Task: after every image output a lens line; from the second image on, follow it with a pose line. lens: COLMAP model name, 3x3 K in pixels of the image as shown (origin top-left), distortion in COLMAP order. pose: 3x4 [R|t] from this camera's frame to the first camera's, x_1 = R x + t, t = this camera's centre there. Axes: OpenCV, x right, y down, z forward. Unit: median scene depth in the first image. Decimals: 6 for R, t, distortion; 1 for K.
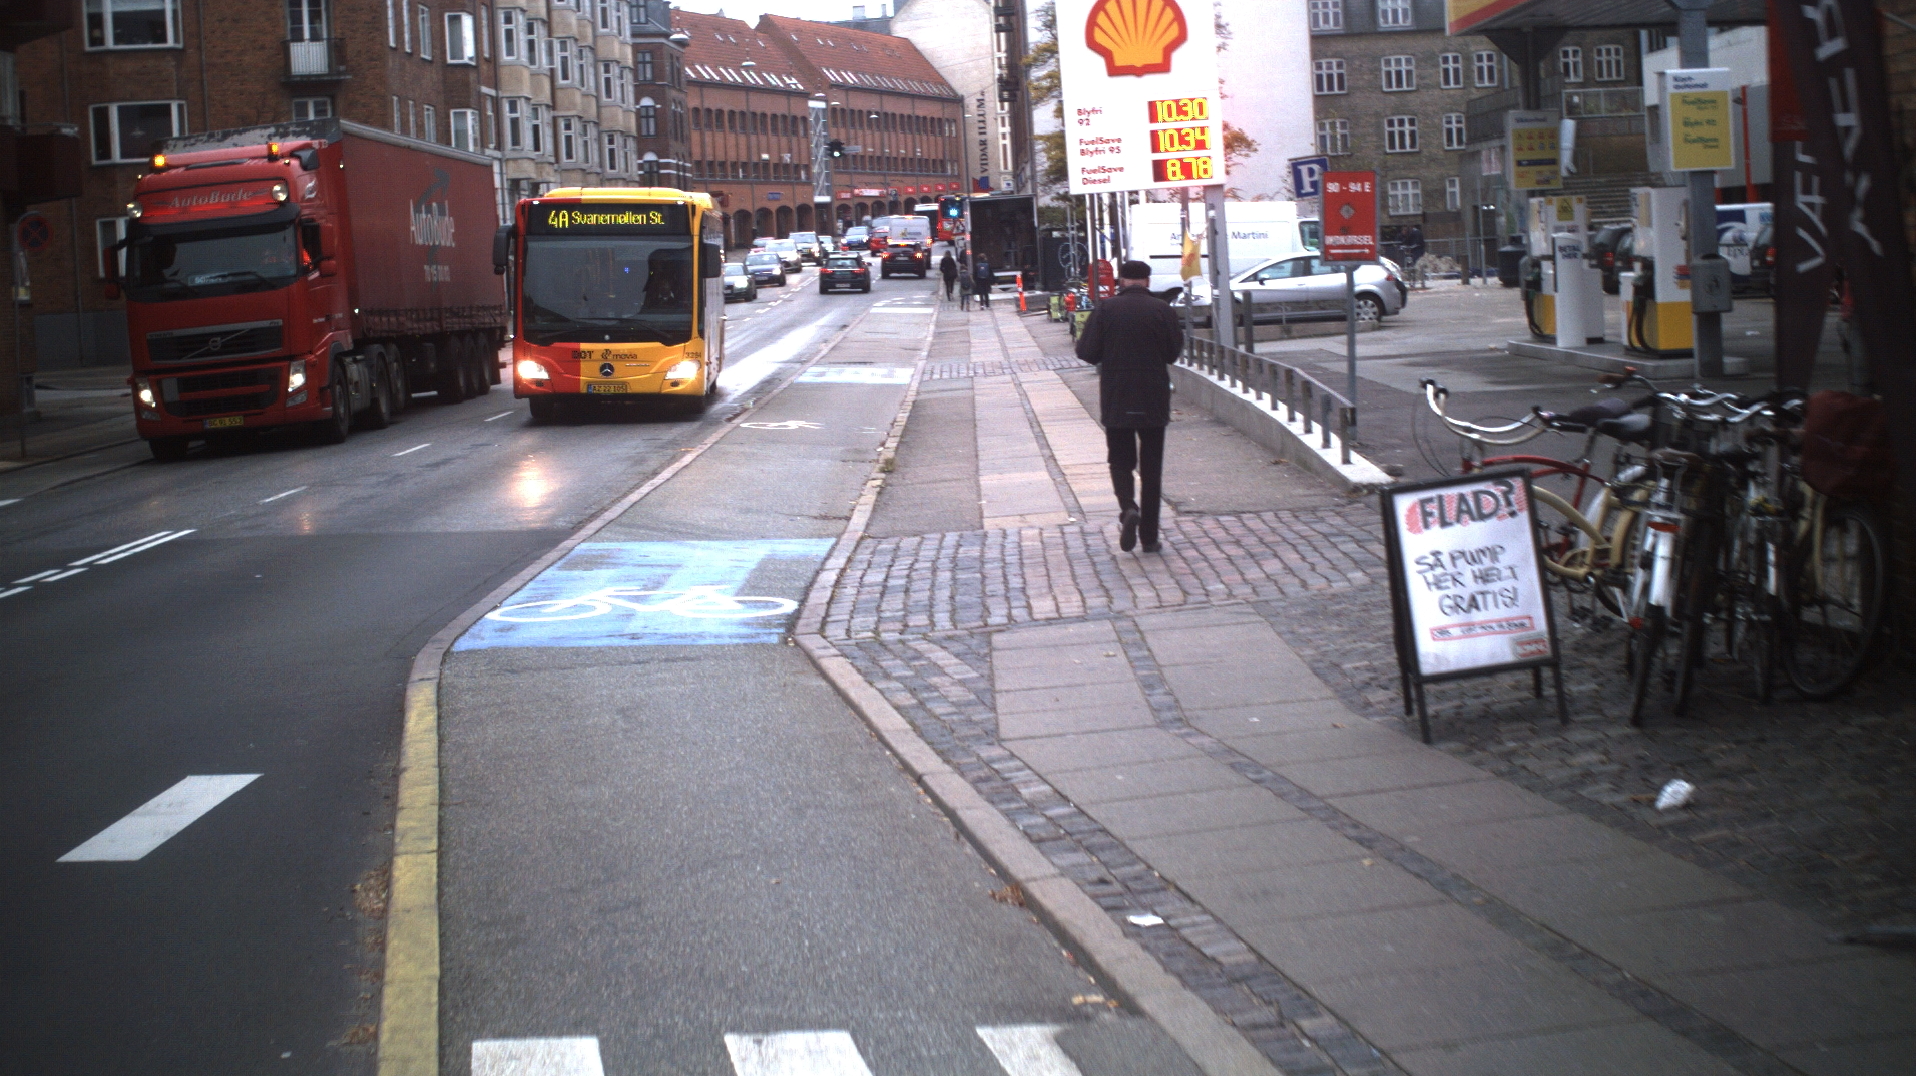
lens RADIAL K [[3562.9, 0, 958.0], [0, 3562.9, 538.0], [0, 0, 1]] dist [-0.293586, 0.433882]
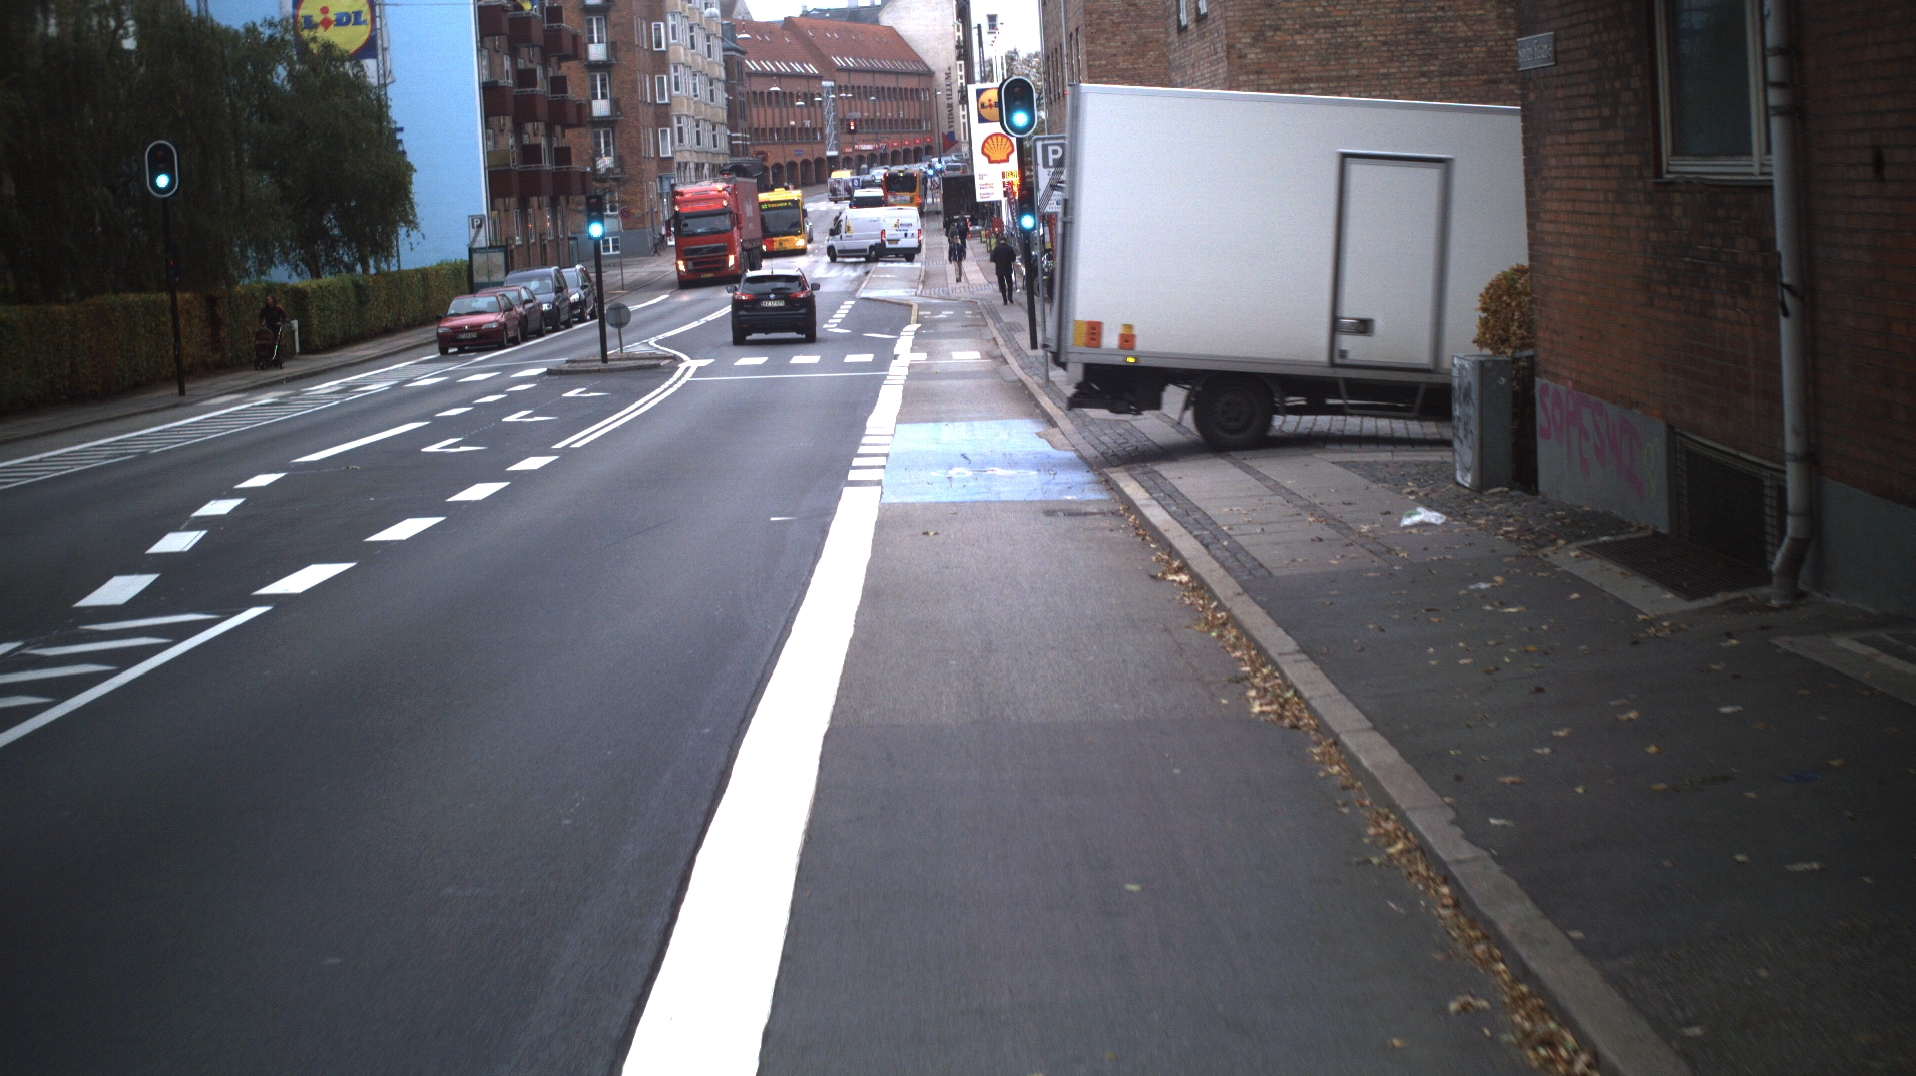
lens RADIAL K [[3562.9, 0, 958.0], [0, 3562.9, 538.0], [0, 0, 1]] dist [-0.293586, 0.433882]
pose [[0.999952, -0.005029, 0.008396, -0.003757], [0.004841, 0.999738, 0.022350, 0.039879], [-0.008506, -0.022308, 0.999715, -0.660631]]
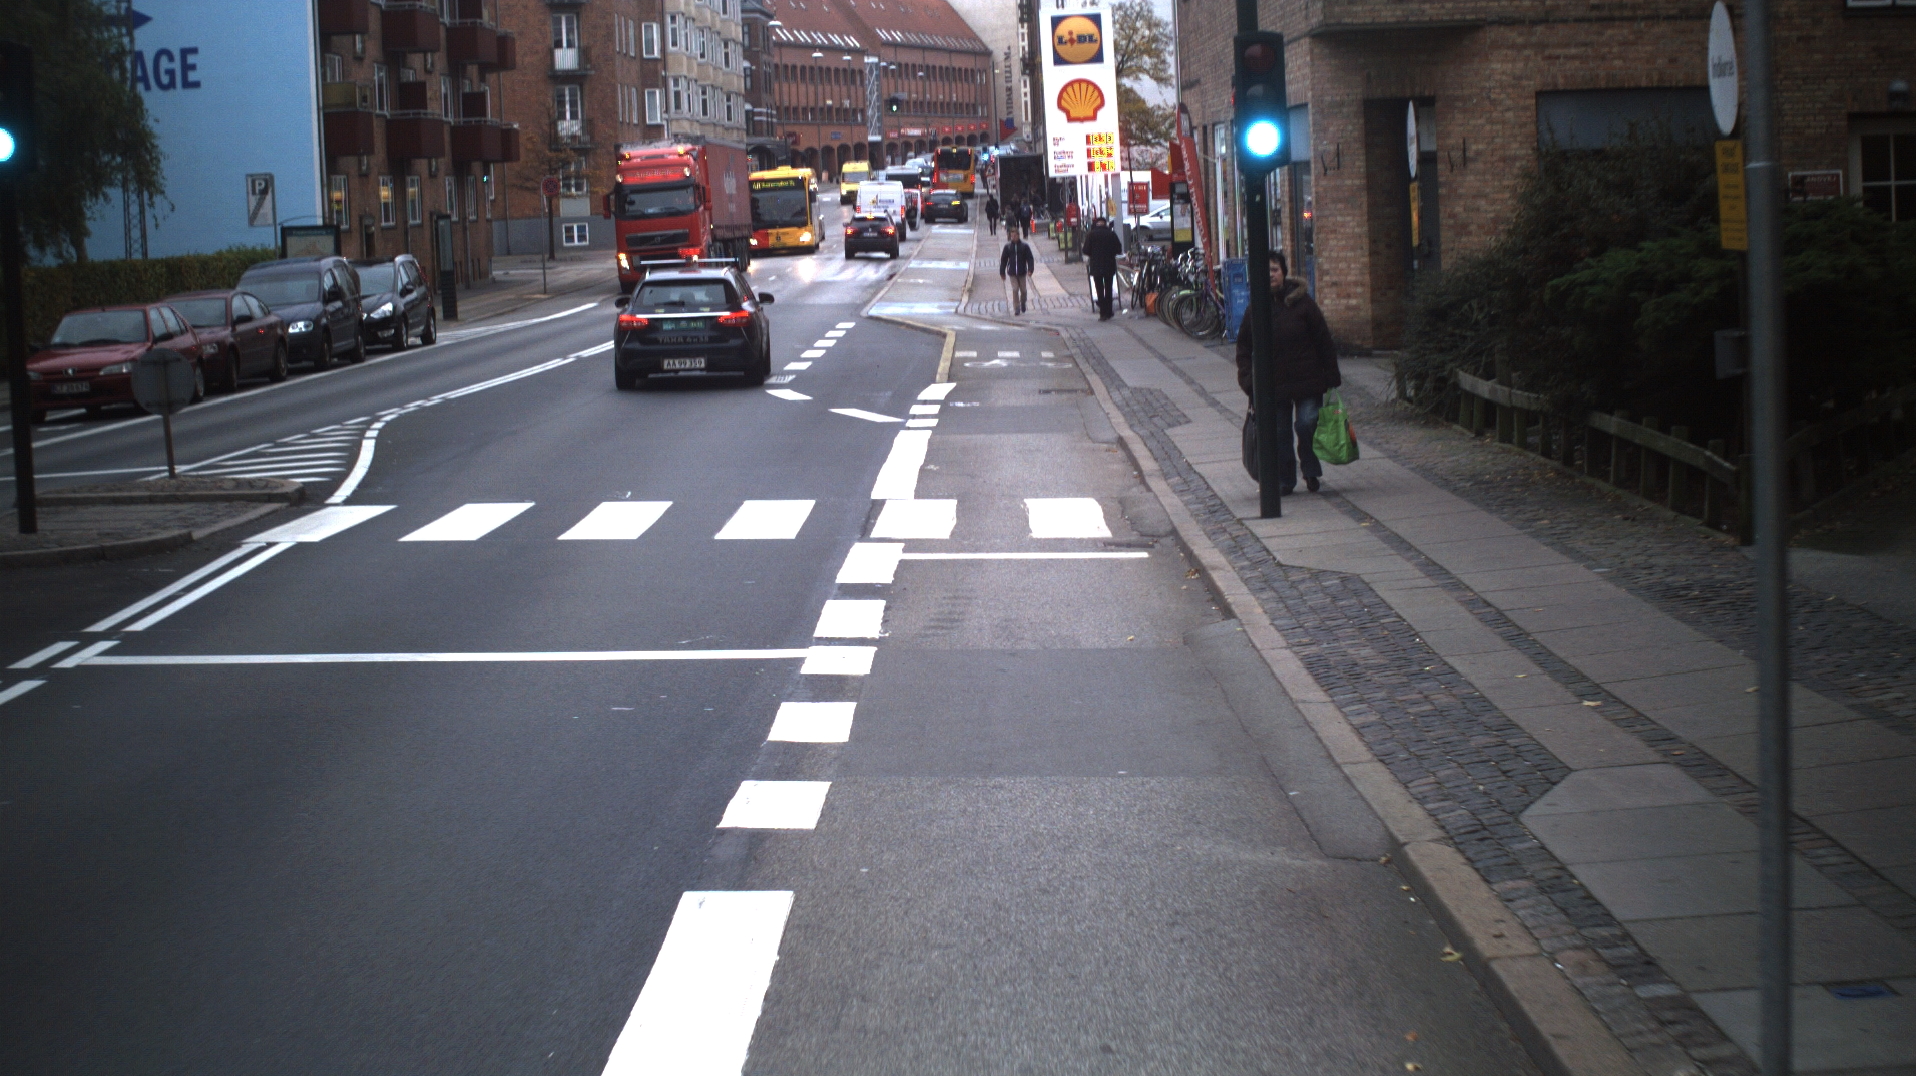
lens RADIAL K [[3562.9, 0, 958.0], [0, 3562.9, 538.0], [0, 0, 1]] dist [-0.293586, 0.433882]
pose [[0.999883, 0.014318, -0.005394, -0.002835], [-0.014198, 0.999664, 0.021692, 0.024124], [0.005703, -0.021613, 0.999750, -0.366730]]
